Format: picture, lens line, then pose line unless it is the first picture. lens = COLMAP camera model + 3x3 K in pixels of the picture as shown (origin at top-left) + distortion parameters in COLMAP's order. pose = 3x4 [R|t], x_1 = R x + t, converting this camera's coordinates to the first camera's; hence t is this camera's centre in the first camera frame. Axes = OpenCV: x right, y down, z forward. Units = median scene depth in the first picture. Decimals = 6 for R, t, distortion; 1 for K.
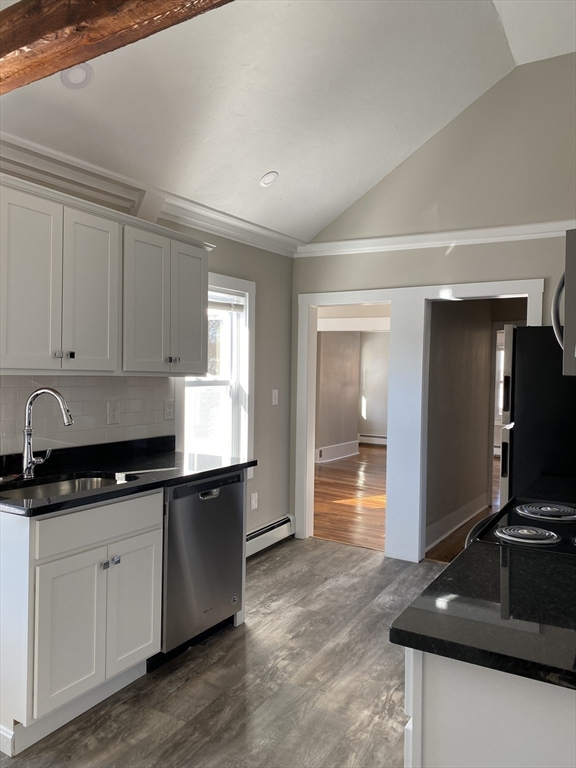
lens RADIAL K [[594.0, 0, 288.0], [0, 594.0, 384.0], [0, 0, 1]] dist [0.003058, -0.010434]
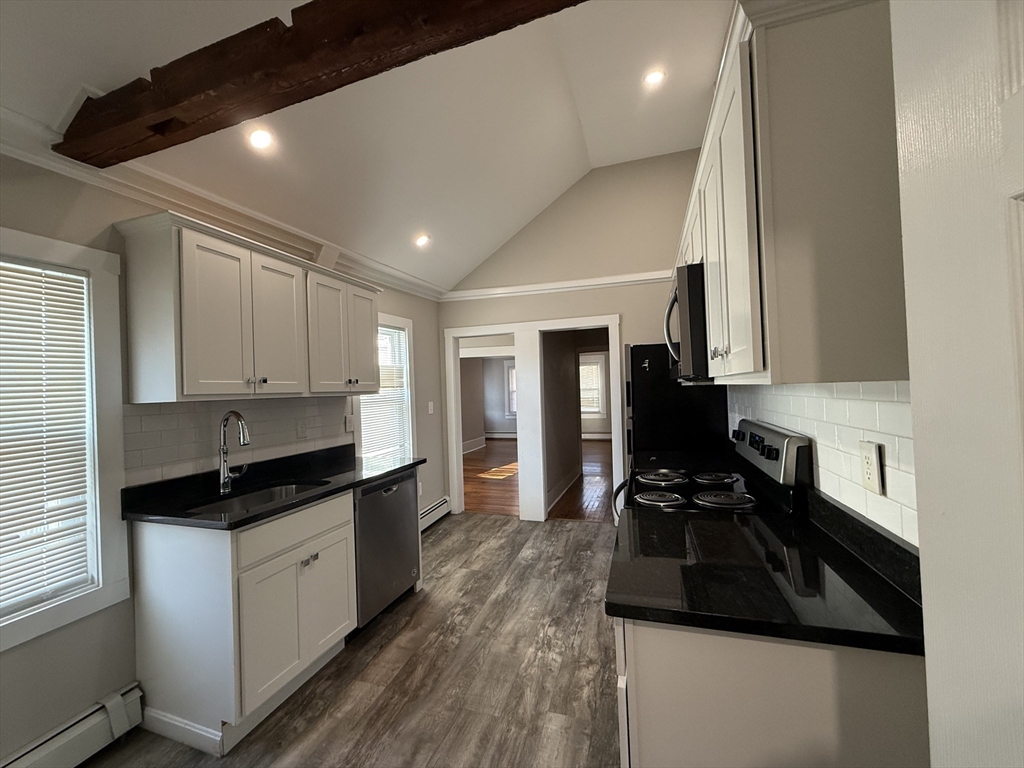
lens RADIAL K [[412.5, 0, 512.0], [0, 412.5, 384.0], [0, 0, 1]] dist [-0.003150, 0.000146]
pose [[0.976385, -0.050932, 0.209947, -0.055004], [0.057586, 0.998010, -0.025700, 0.004598], [-0.208221, 0.037183, 0.977375, 0.104118]]
